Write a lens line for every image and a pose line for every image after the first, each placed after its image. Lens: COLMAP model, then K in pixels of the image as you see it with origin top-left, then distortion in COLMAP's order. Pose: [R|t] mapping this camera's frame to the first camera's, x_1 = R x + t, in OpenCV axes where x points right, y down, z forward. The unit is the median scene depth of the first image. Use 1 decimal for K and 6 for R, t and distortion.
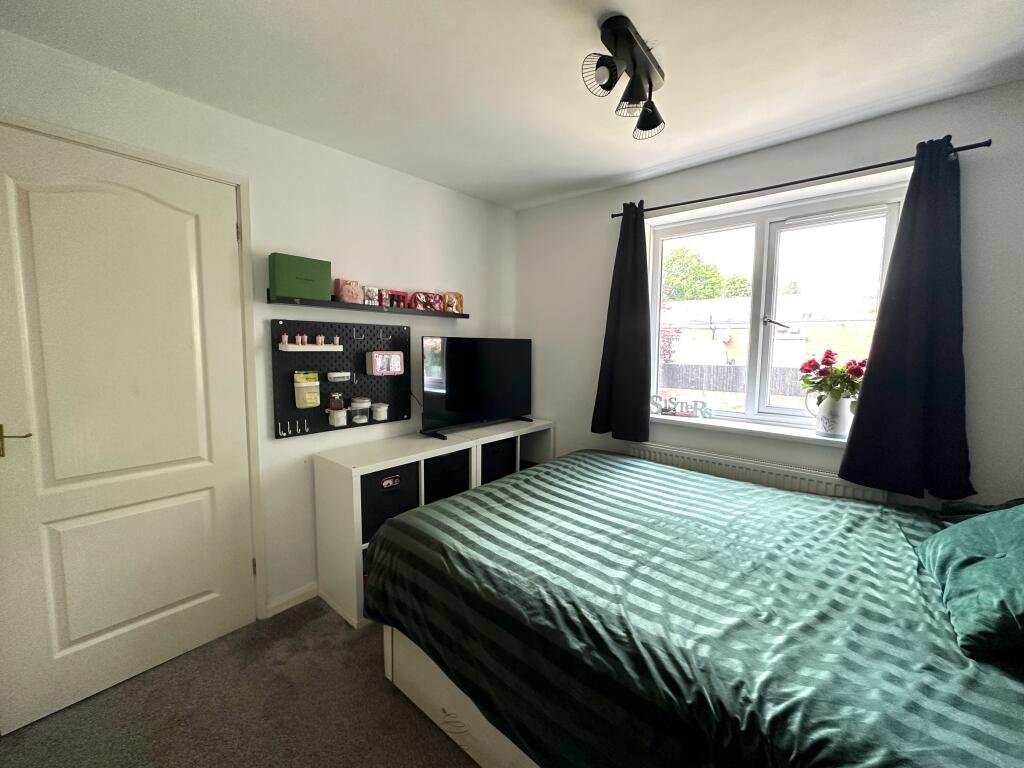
lens RADIAL K [[410.8, 0, 520.5], [0, 410.8, 383.9], [0, 0, 1]] dist [0.000757, 0.000542]
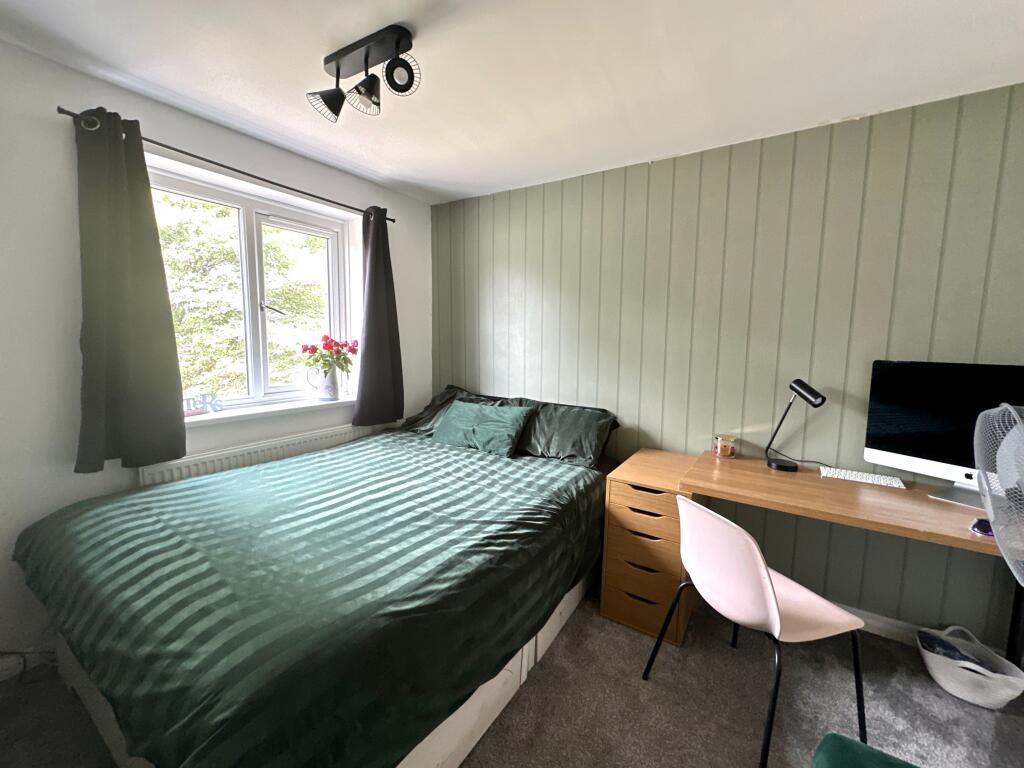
lens RADIAL K [[410.8, 0, 519.9], [0, 410.8, 382.2], [0, 0, 1]] dist [0.000757, 0.000542]
pose [[-0.129396, -0.121620, 0.984106, -0.534625], [0.072406, 0.988642, 0.131701, -0.051956], [-0.988946, 0.088296, -0.119120, 0.479296]]
